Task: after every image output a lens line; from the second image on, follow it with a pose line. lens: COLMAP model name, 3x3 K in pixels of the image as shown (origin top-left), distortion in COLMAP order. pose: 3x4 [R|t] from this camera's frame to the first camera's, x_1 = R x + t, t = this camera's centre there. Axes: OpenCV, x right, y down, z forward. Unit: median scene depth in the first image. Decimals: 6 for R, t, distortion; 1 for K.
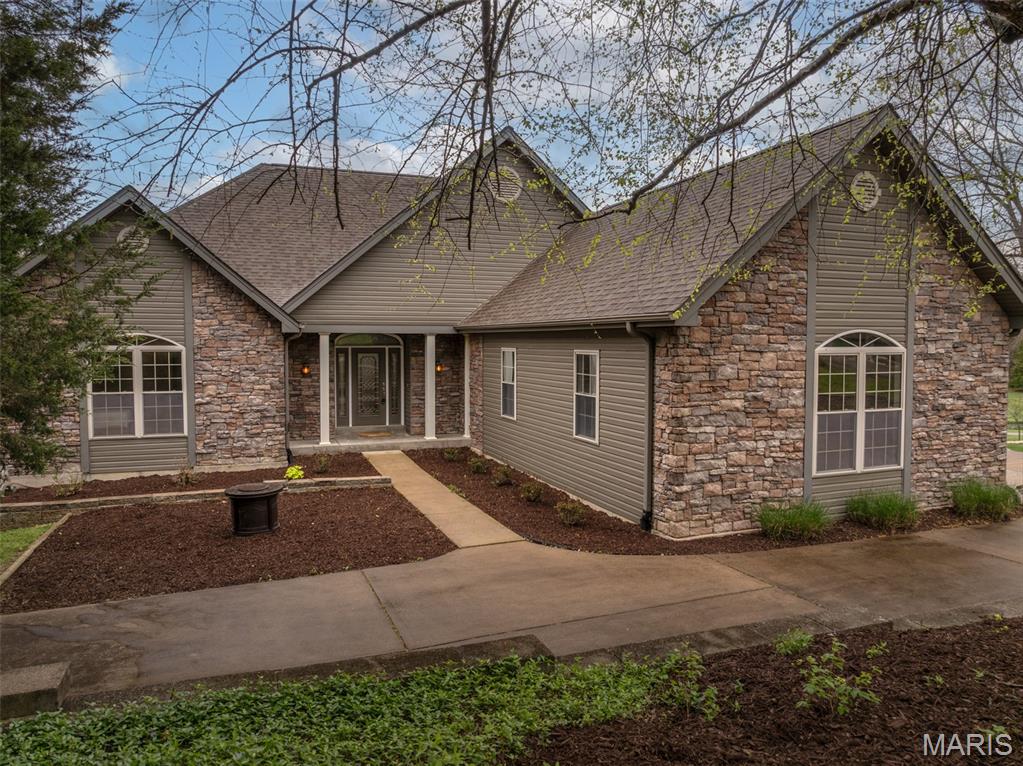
lens RADIAL K [[719.5, 0, 519.2], [0, 719.5, 379.7], [0, 0, 1]] dist [-0.029541, -0.001343]
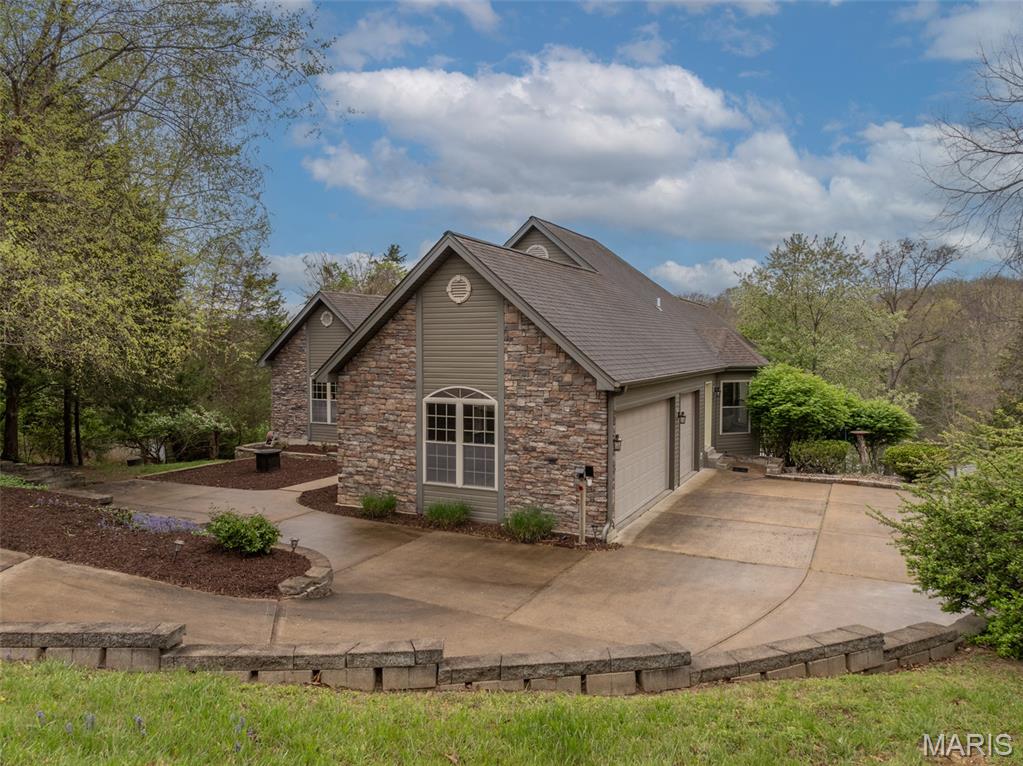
lens RADIAL K [[719.5, 0, 519.2], [0, 719.5, 379.7], [0, 0, 1]] dist [-0.029541, -0.001343]
pose [[0.683856, 0.035928, -0.728731, 1.589990], [-0.040719, 0.999110, 0.011047, -0.103043], [0.728480, 0.022118, 0.684710, 0.111264]]
